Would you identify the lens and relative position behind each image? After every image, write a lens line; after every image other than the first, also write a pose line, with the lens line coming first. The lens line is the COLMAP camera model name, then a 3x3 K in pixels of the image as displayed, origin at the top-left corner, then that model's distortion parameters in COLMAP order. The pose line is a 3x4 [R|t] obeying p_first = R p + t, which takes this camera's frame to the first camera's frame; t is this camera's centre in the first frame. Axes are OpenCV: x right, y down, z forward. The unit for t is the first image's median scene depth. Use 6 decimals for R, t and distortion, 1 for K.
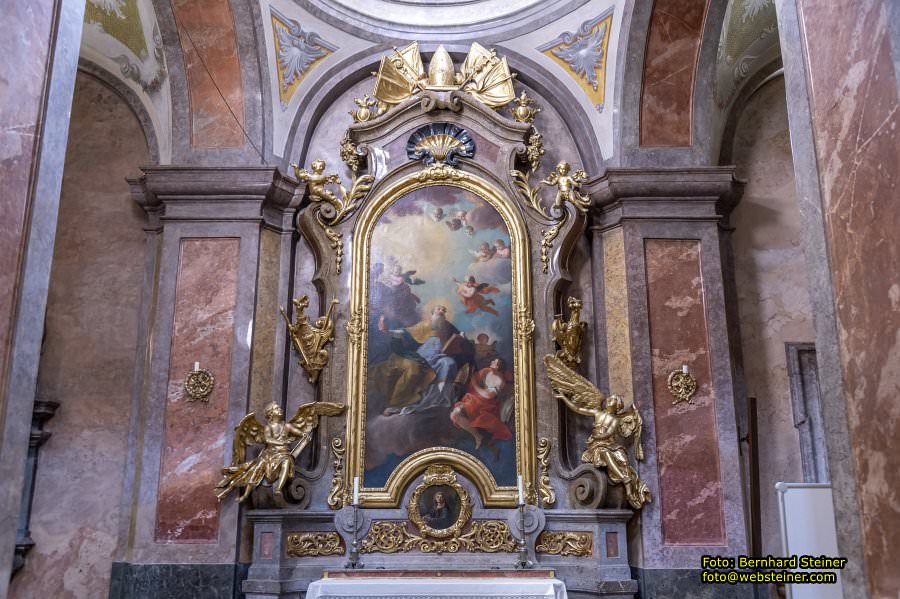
lens RADIAL K [[777.0, 0, 450.6], [0, 777.0, 314.0], [0, 0, 1]] dist [0.015024, -0.013674]
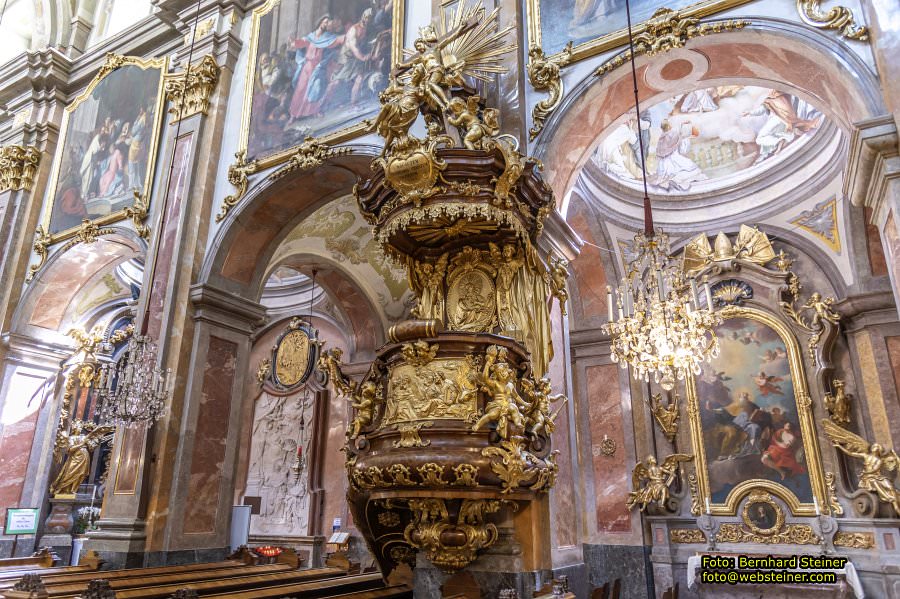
lens RADIAL K [[605.5, 0, 447.8], [0, 605.5, 312.7], [0, 0, 1]] dist [0.030611, -0.019258]
pose [[0.876550, -0.144531, -0.459098, 0.055150], [0.112909, 0.988979, -0.095771, -0.127565], [0.467880, 0.032112, 0.883208, -0.467454]]
